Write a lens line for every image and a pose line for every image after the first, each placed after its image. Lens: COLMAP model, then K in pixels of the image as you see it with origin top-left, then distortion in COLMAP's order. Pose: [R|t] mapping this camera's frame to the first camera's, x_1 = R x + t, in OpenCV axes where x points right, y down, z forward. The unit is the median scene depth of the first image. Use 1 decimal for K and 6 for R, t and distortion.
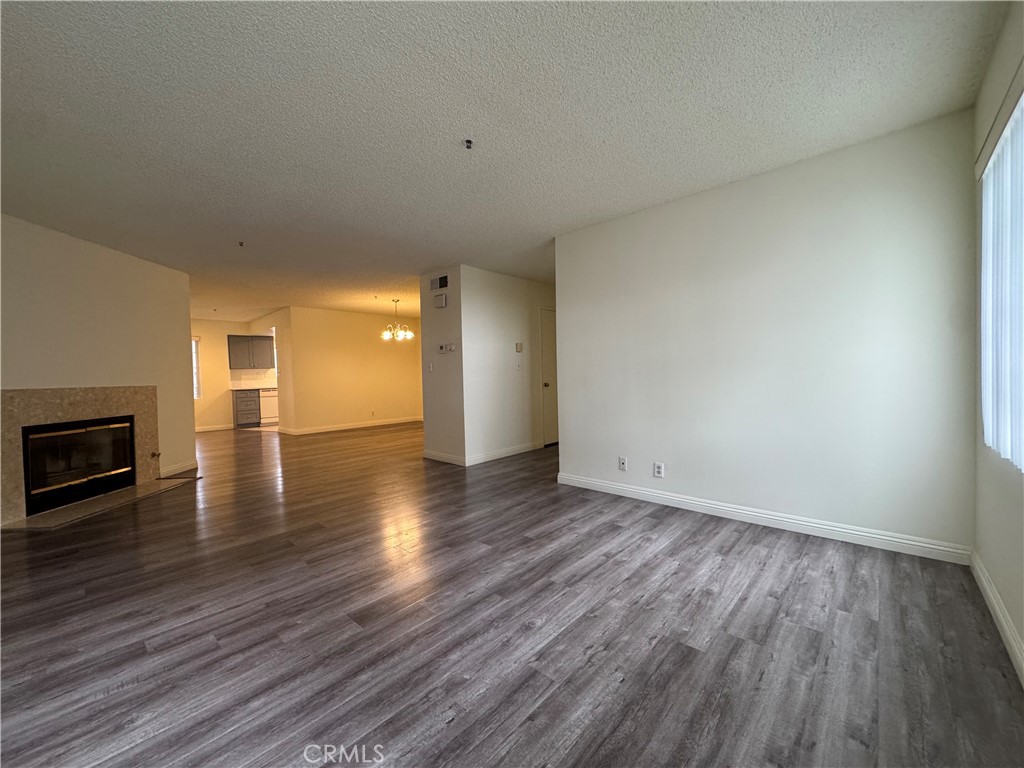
lens RADIAL K [[407.1, 0, 513.1], [0, 407.1, 384.9], [0, 0, 1]] dist [-0.001673, 0.000624]
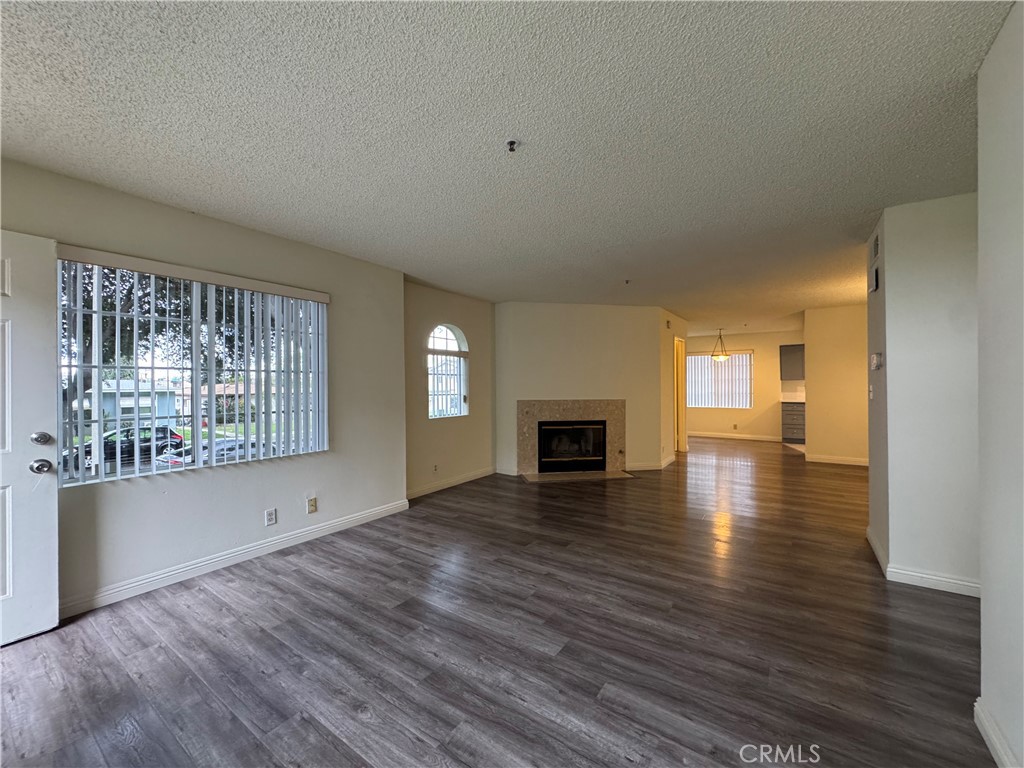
lens RADIAL K [[408.7, 0, 512.8], [0, 408.7, 380.9], [0, 0, 1]] dist [-0.002119, 0.000175]
pose [[0.132509, 0.011569, -0.991114, 0.408184], [-0.024637, 0.999661, 0.008375, -0.064507], [0.990876, 0.023309, 0.132749, 0.498825]]
